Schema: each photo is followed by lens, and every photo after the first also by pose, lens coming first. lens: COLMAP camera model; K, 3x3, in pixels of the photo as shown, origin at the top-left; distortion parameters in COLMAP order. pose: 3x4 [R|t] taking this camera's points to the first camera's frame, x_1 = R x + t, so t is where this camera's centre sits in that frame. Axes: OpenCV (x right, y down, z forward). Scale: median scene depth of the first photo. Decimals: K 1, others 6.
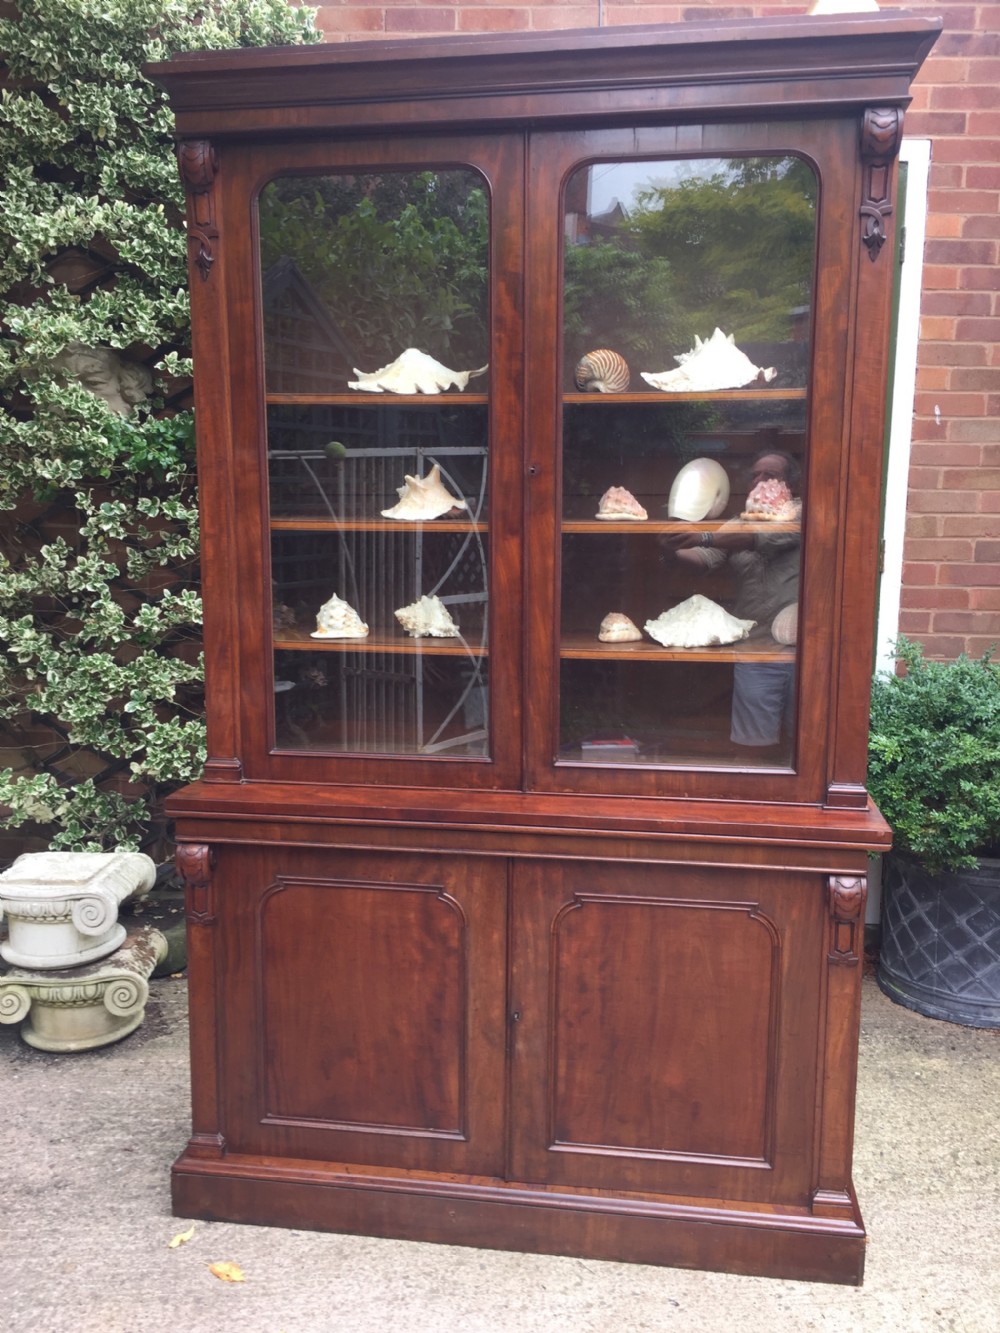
lens RADIAL K [[1139.7, 0, 492.6], [0, 1139.7, 663.6], [0, 0, 1]] dist [0.086805, -0.121093]
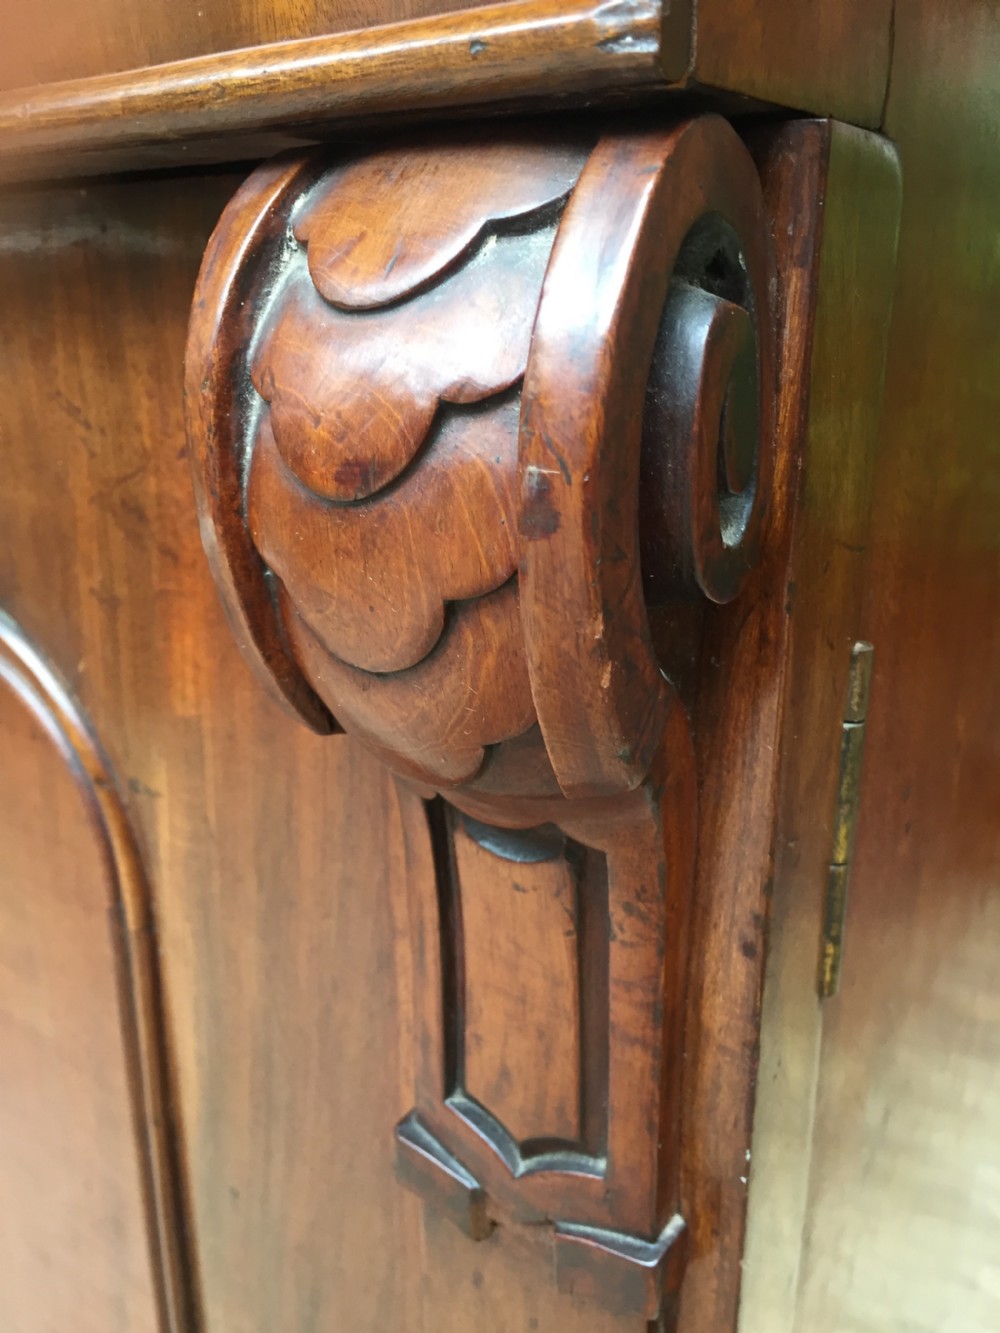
lens RADIAL K [[1139.7, 0, 492.6], [0, 1139.7, 663.6], [0, 0, 1]] dist [0.086805, -0.121093]
pose [[0.891471, 0.132011, -0.433420, 0.309121], [-0.053806, 0.980689, 0.188028, 0.180534], [0.449872, -0.144301, 0.881358, 0.846852]]
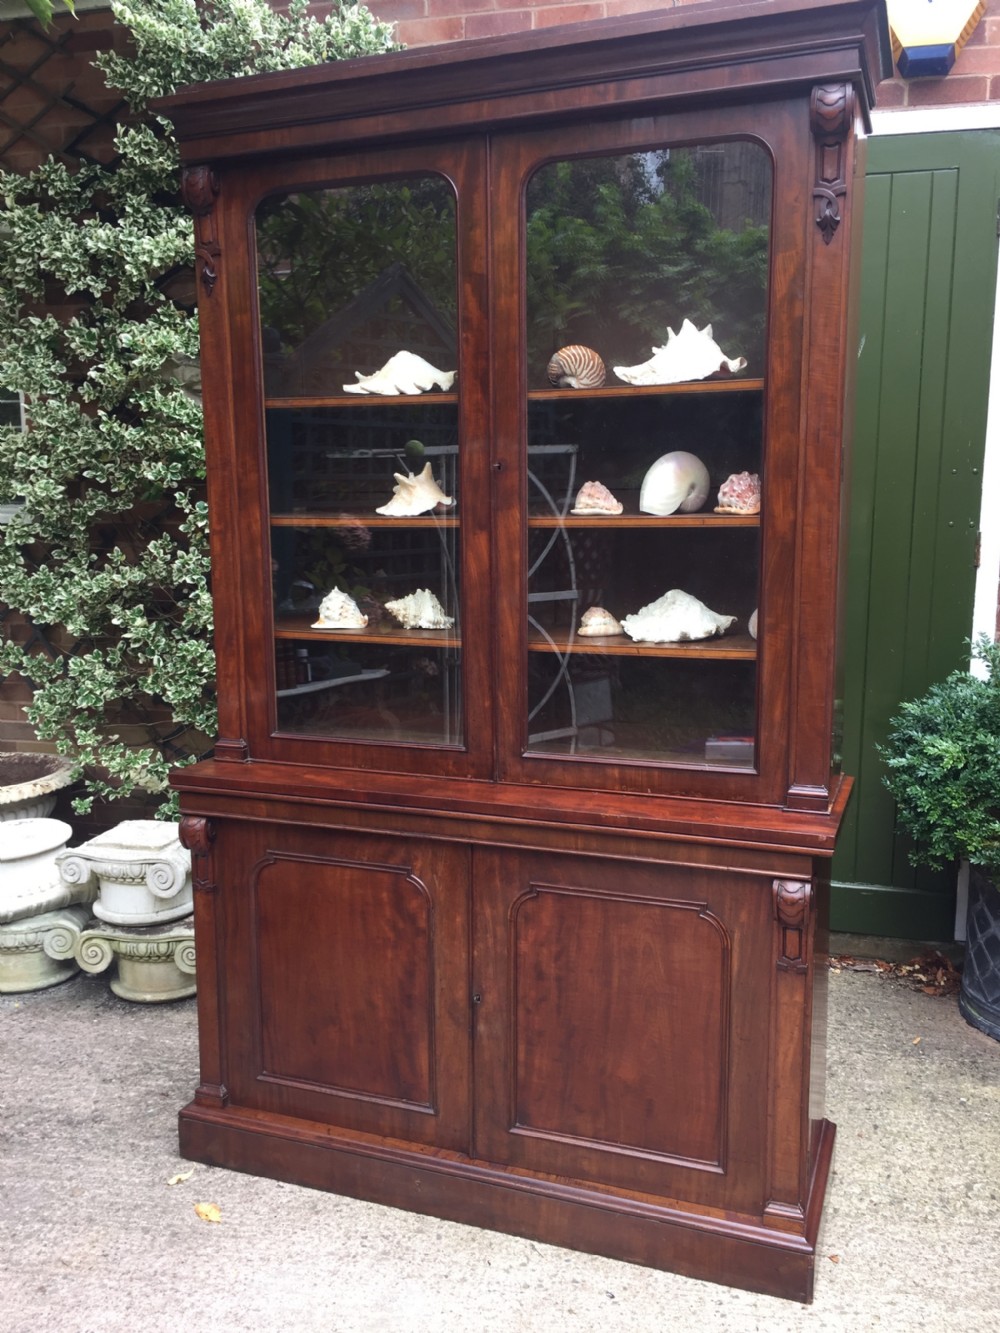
lens RADIAL K [[1133.1, 0, 500.0], [0, 1133.1, 666.5], [0, 0, 1]] dist [0.086659, -0.120115]
pose [[0.978450, 0.021530, -0.205360, 0.235055], [-0.020023, 0.999755, 0.009414, -0.000021], [0.205512, -0.005099, 0.978641, 0.006178]]
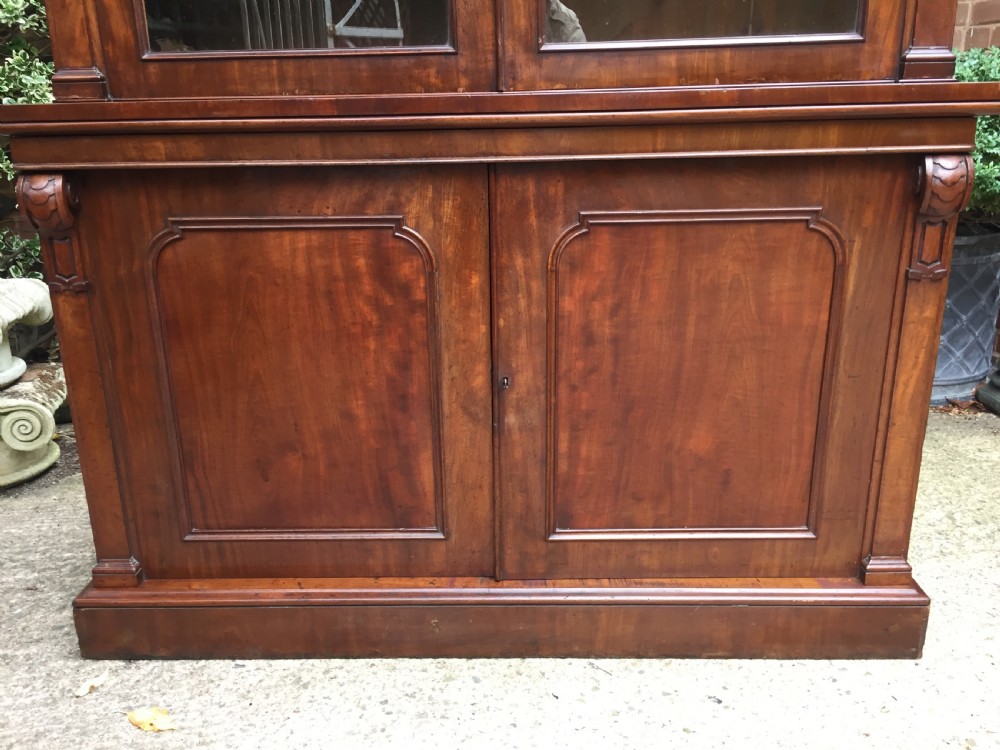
lens RADIAL K [[855.0, 0, 492.1], [0, 855.0, 370.9], [0, 0, 1]] dist [0.086805, -0.121093]
pose [[0.991892, -0.059146, 0.112486, -0.051399], [0.039797, 0.985142, 0.167068, 0.194907], [-0.120696, -0.161237, 0.979508, 0.415545]]
